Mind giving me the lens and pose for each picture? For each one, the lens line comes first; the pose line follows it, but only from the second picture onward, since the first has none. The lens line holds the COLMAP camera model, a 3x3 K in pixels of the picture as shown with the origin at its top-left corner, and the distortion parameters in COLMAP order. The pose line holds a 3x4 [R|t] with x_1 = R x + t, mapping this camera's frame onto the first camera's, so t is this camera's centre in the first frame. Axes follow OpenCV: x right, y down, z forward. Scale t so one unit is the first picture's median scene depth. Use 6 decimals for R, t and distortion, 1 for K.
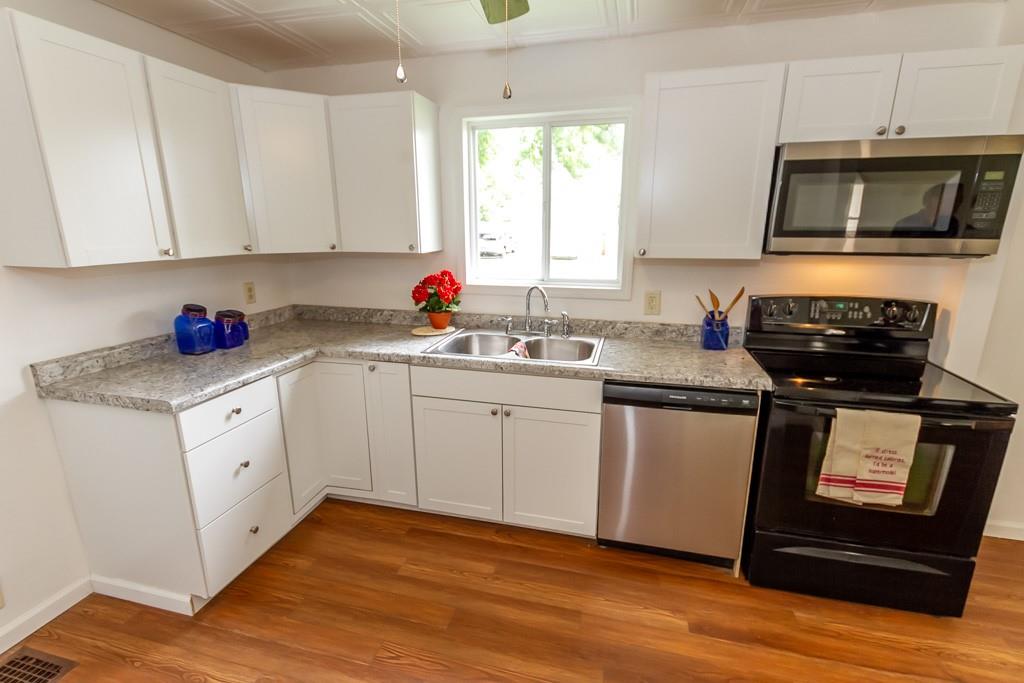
lens RADIAL K [[481.7, 0, 513.2], [0, 481.7, 342.9], [0, 0, 1]] dist [0.017295, -0.005243]
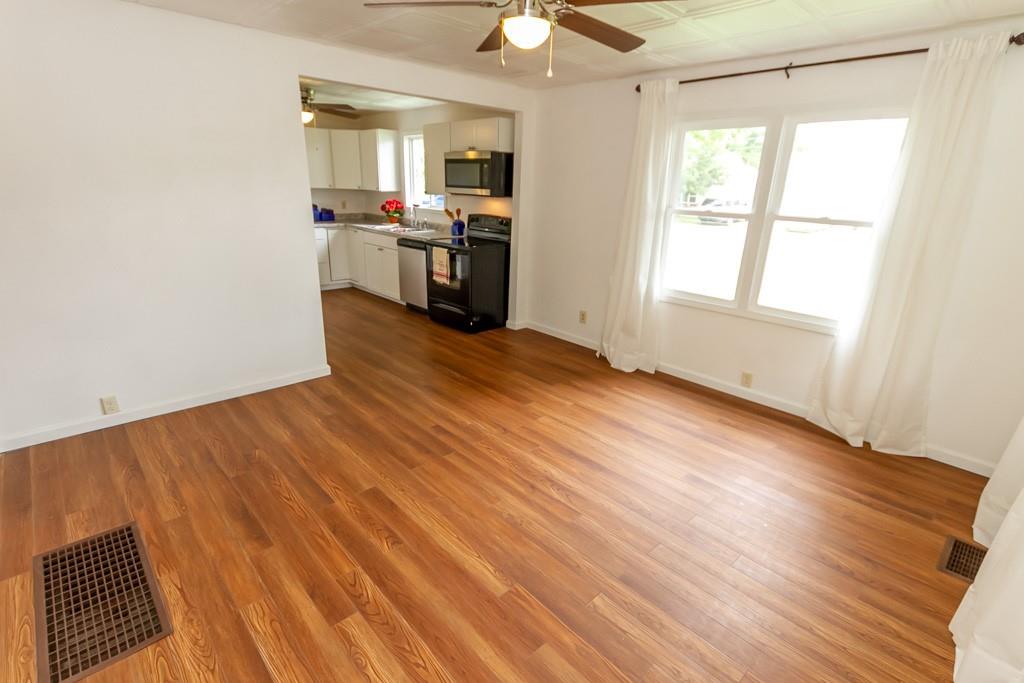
lens RADIAL K [[481.7, 0, 513.2], [0, 481.7, 342.9], [0, 0, 1]] dist [0.017295, -0.005243]
pose [[0.848748, 0.192768, -0.492409, 2.036328], [-0.161041, 0.981181, 0.106532, 0.247342], [0.503679, -0.011120, 0.863819, -0.983949]]
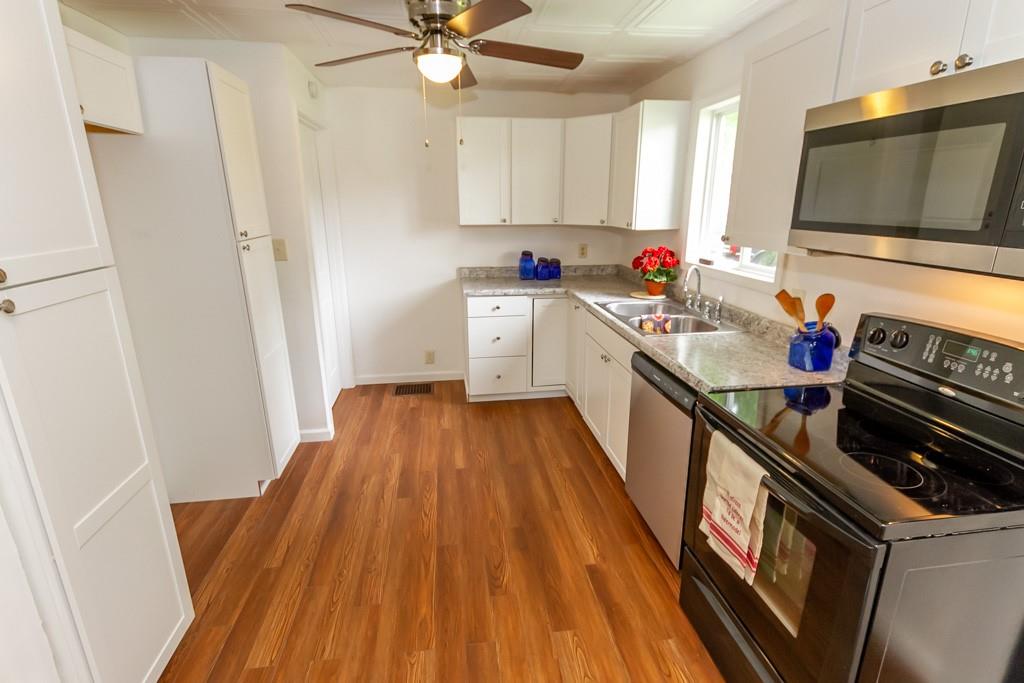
lens RADIAL K [[492.2, 0, 514.3], [0, 492.2, 342.6], [0, 0, 1]] dist [0.016097, -0.000529]
pose [[0.389797, 0.256748, -0.884386, 0.987065], [-0.222731, 0.958121, 0.179984, -0.071913], [0.893560, 0.126823, 0.430658, 0.224978]]
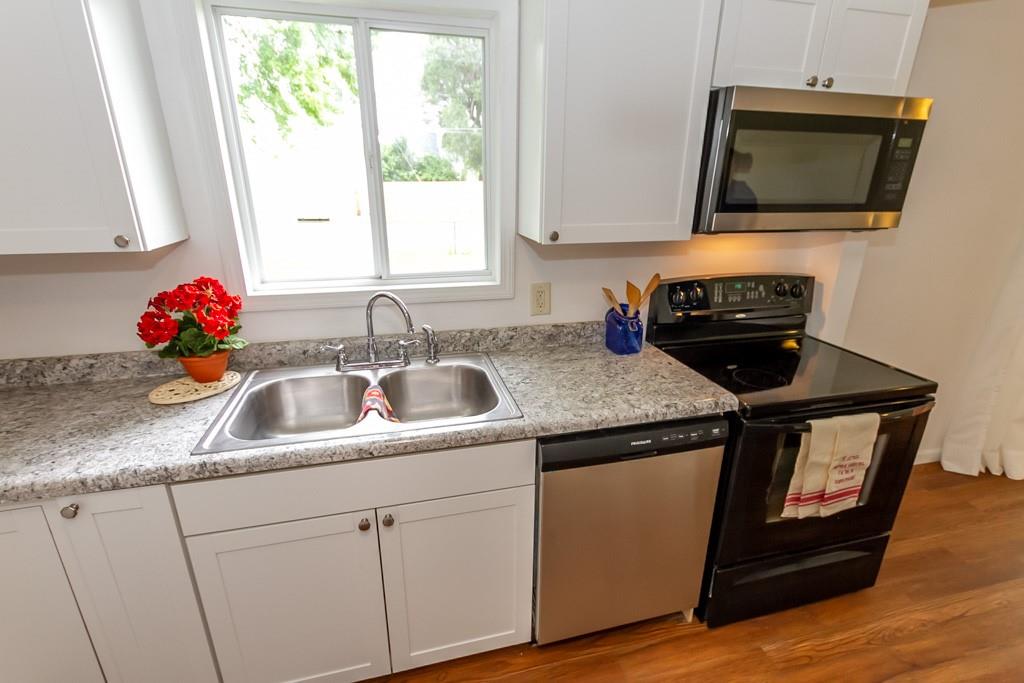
lens RADIAL K [[477.6, 0, 515.2], [0, 477.6, 343.9], [0, 0, 1]] dist [0.007451, -0.000532]
pose [[0.872634, -0.150782, 0.464516, -0.113267], [0.109080, 0.987293, 0.115558, -0.117252], [-0.476038, -0.050171, 0.877993, 0.410506]]
